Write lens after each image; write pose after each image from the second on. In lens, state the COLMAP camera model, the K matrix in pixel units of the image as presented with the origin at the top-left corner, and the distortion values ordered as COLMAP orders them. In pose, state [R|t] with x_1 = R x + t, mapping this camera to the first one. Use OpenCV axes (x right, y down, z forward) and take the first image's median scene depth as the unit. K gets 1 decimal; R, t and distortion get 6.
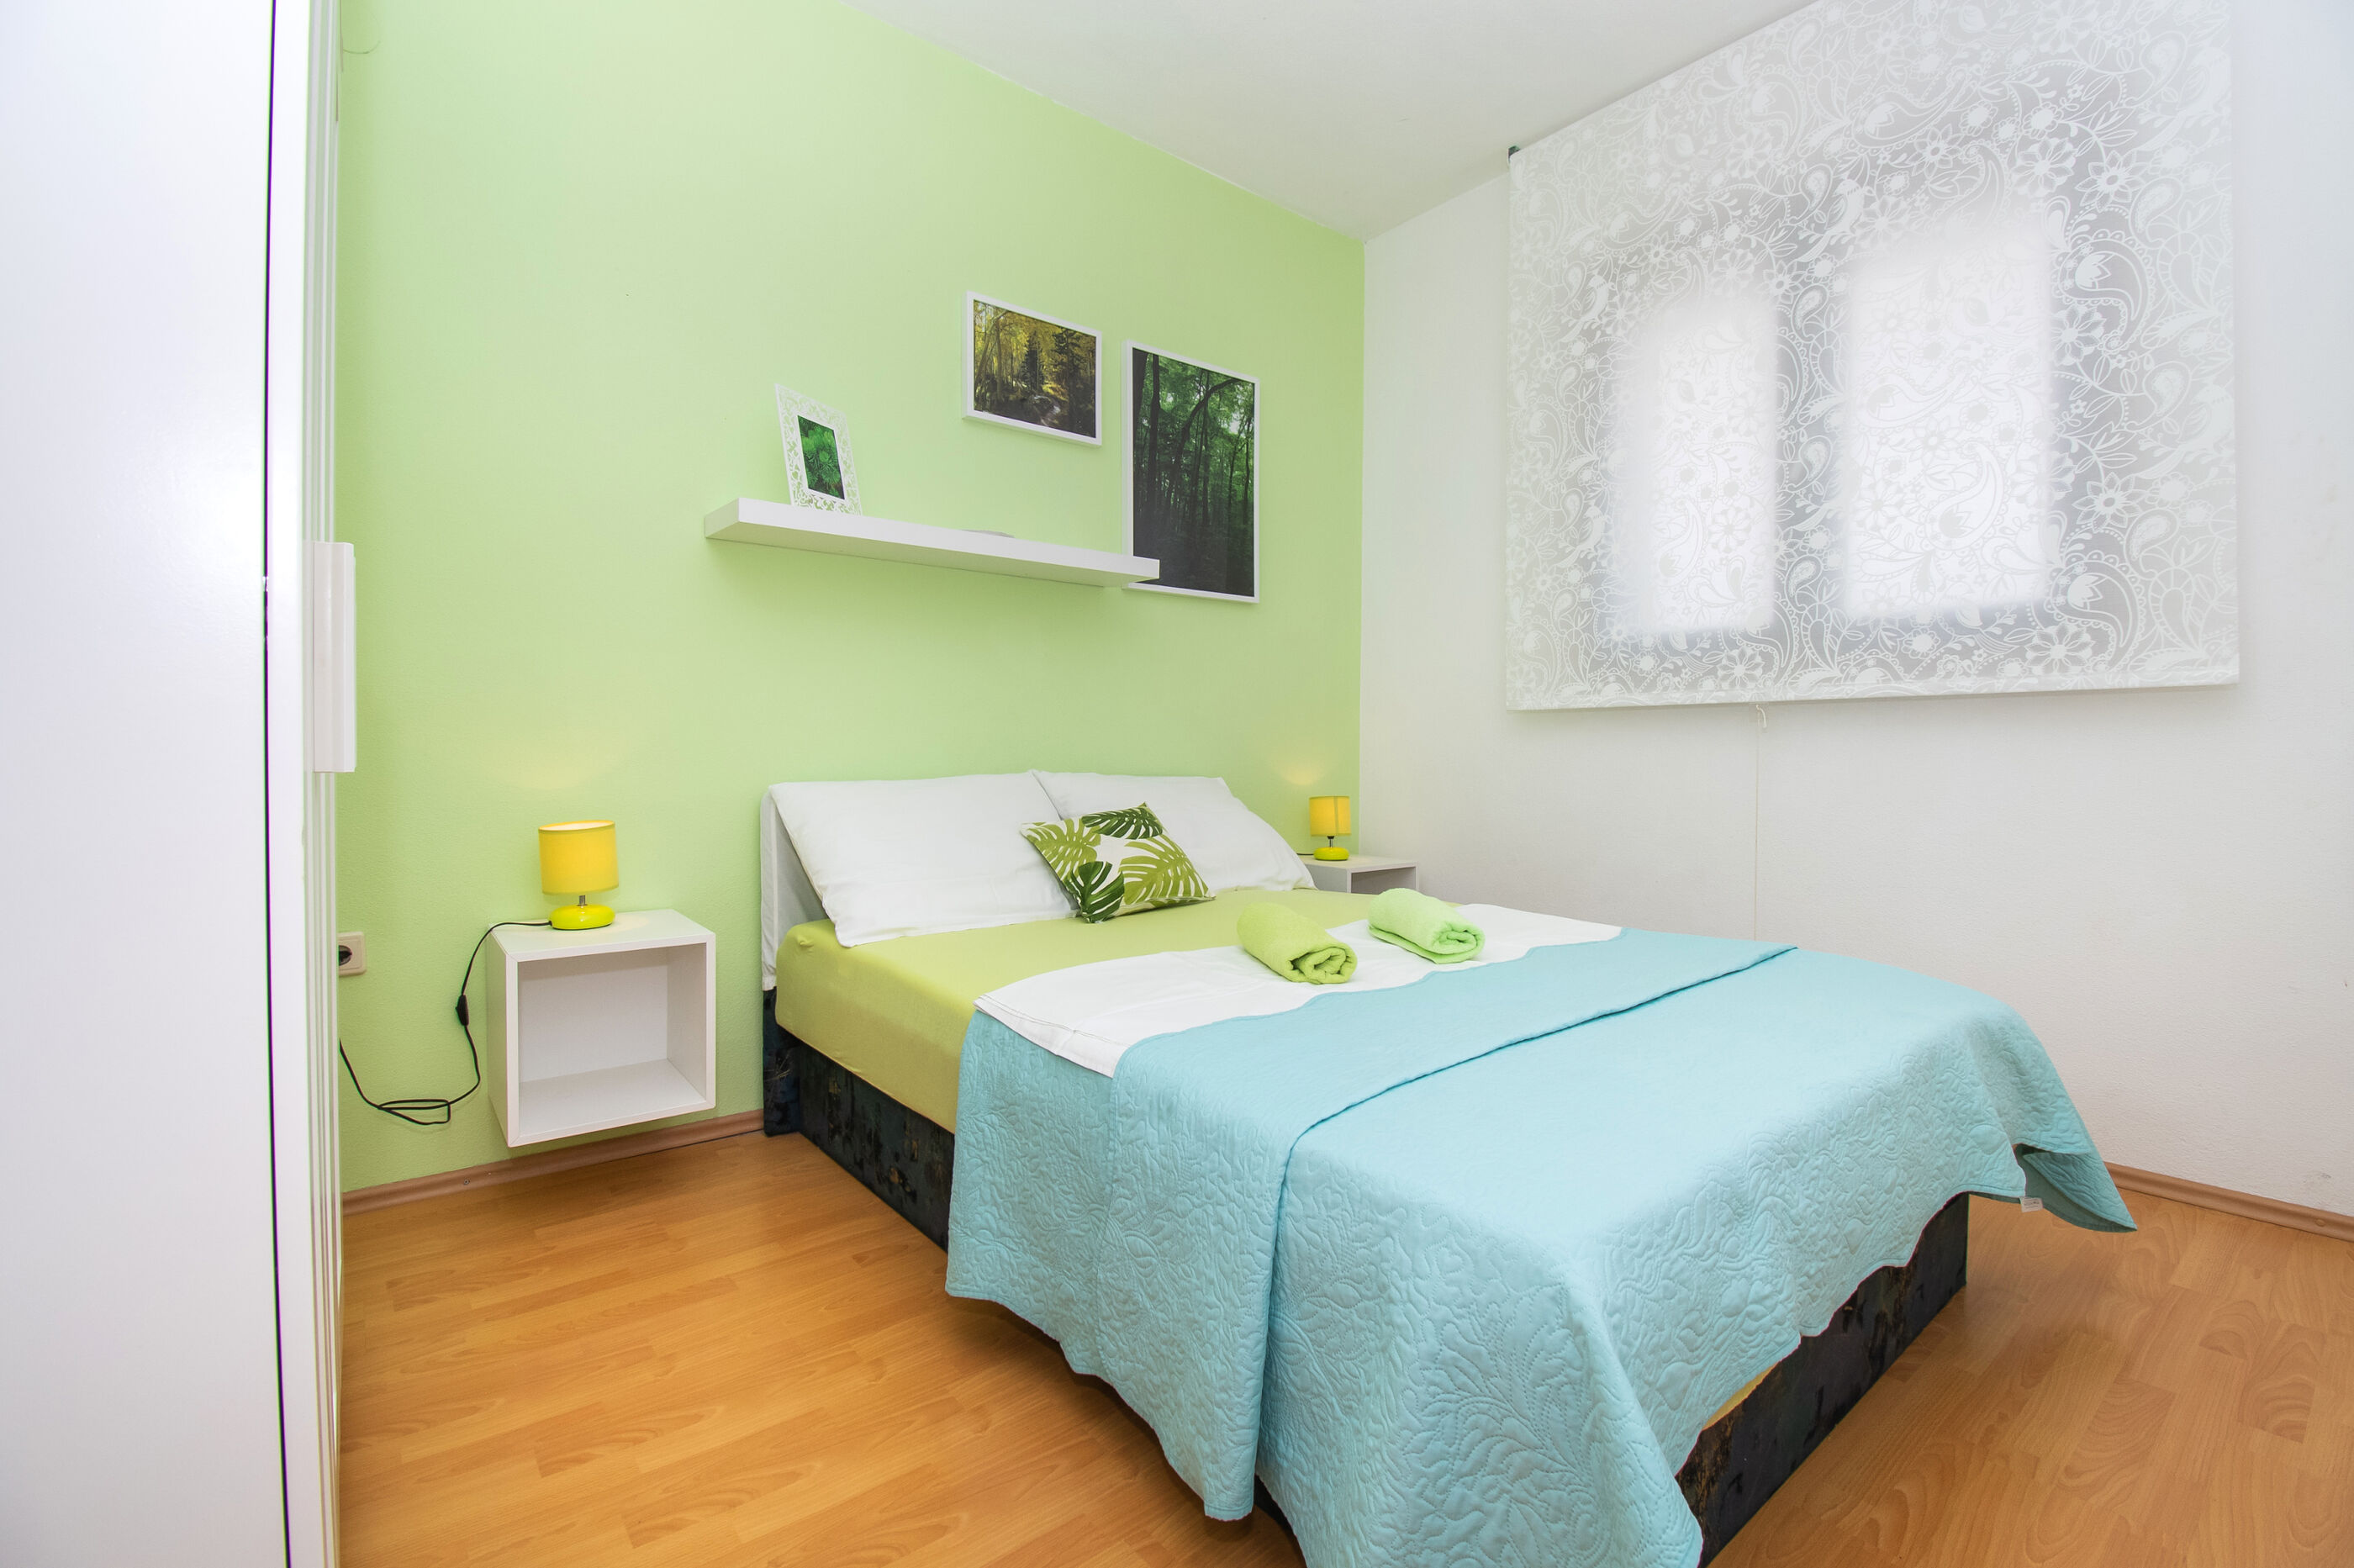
lens RADIAL K [[1042.6, 0, 1180.4], [0, 1042.6, 762.6], [0, 0, 1]] dist [-0.003303, -0.011532]
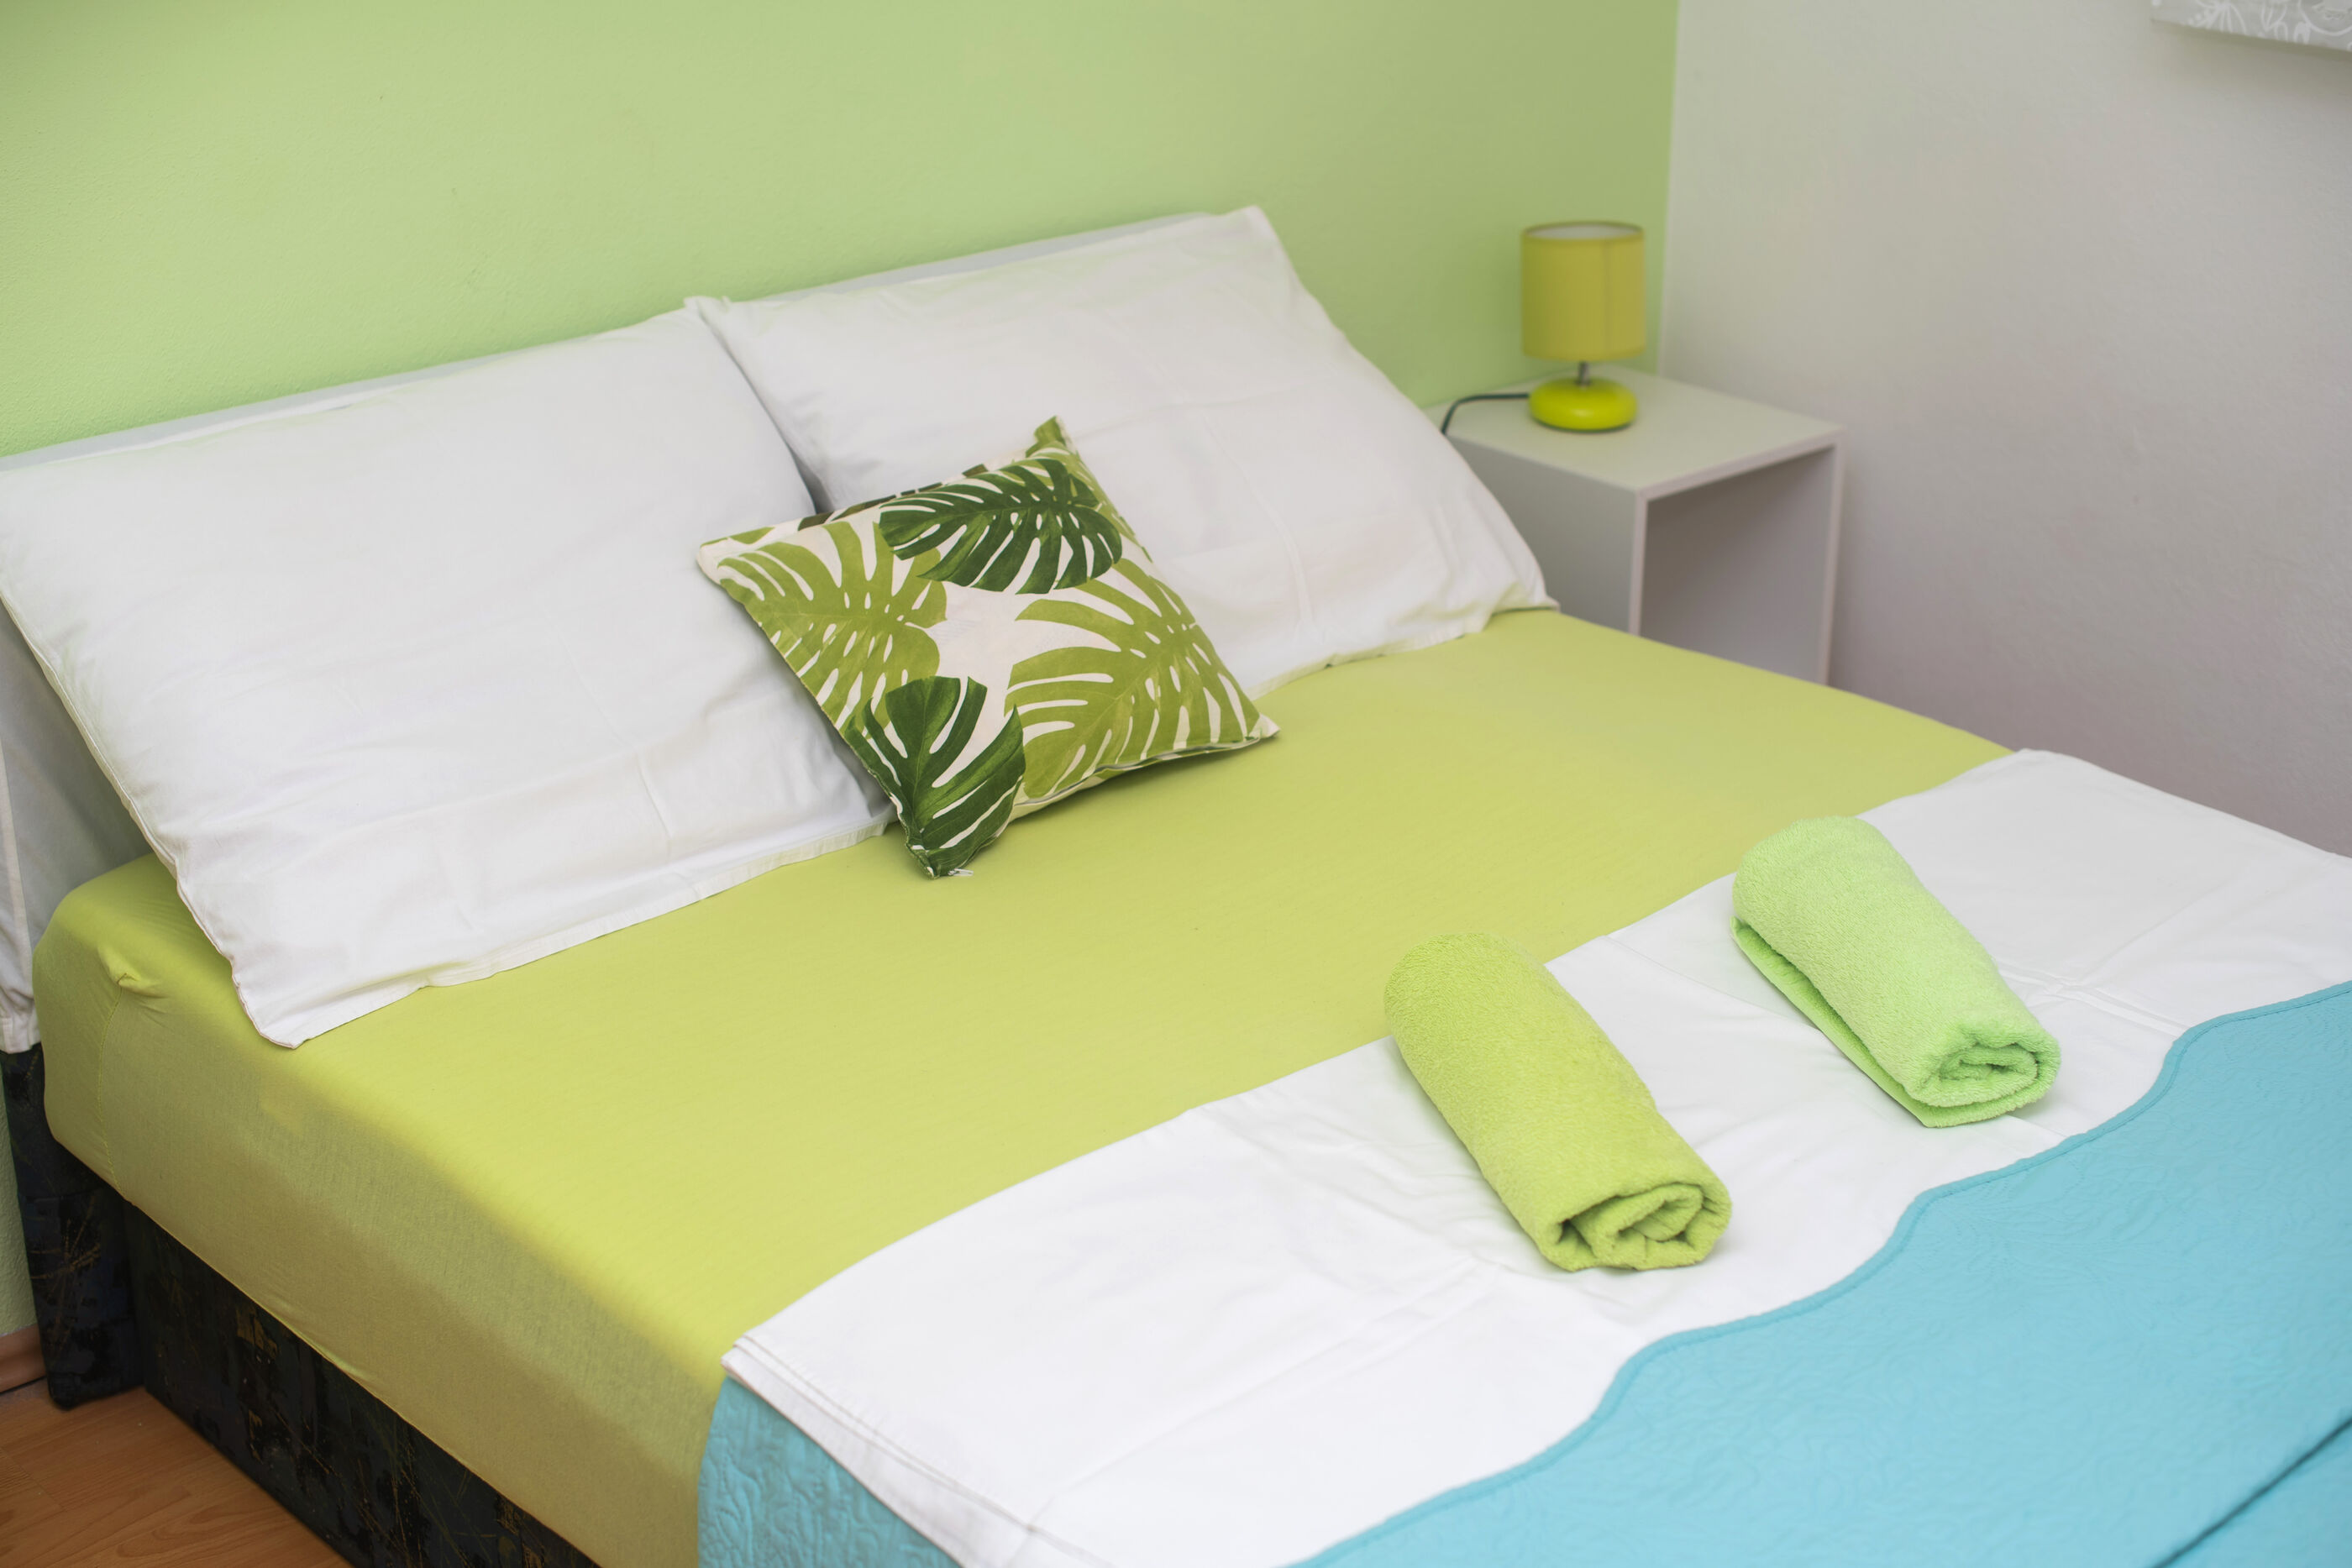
lens RADIAL K [[3445.2, 0, 1165.6], [0, 3445.2, 788.1], [0, 0, 1]] dist [-0.060382, 0.000000]
pose [[0.998155, -0.023045, 0.056183, -0.069379], [0.000429, 0.927846, 0.372963, -0.284503], [-0.060724, -0.372251, 0.926144, -0.055398]]
